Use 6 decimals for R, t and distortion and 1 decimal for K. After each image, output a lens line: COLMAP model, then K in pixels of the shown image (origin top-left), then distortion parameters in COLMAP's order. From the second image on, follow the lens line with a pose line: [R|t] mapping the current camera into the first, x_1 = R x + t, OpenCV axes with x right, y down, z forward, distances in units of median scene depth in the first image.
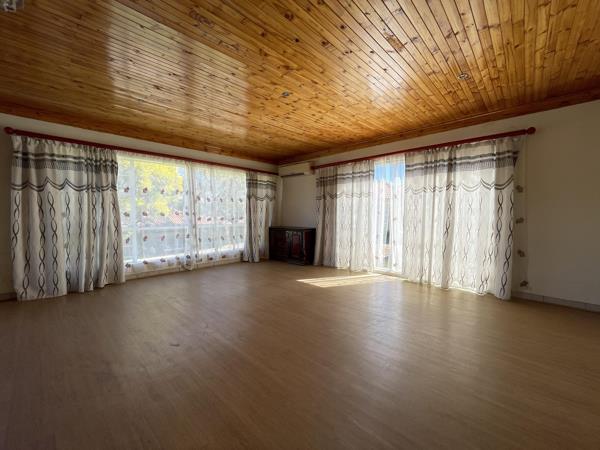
lens RADIAL K [[243.9, 0, 303.2], [0, 243.9, 226.7], [0, 0, 1]] dist [0.000097, 0.000166]
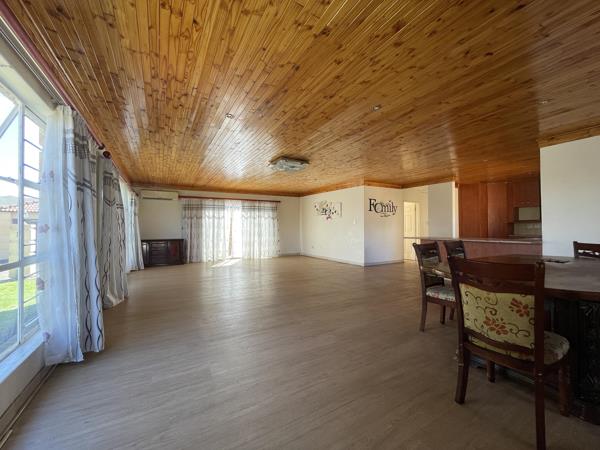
lens RADIAL K [[243.9, 0, 299.0], [0, 243.9, 227.3], [0, 0, 1]] dist [0.000097, 0.000166]
pose [[0.303865, 0.008927, 0.952673, -1.401165], [0.064379, 0.997478, -0.029881, 0.035246], [-0.950537, 0.070412, 0.302524, -0.121992]]
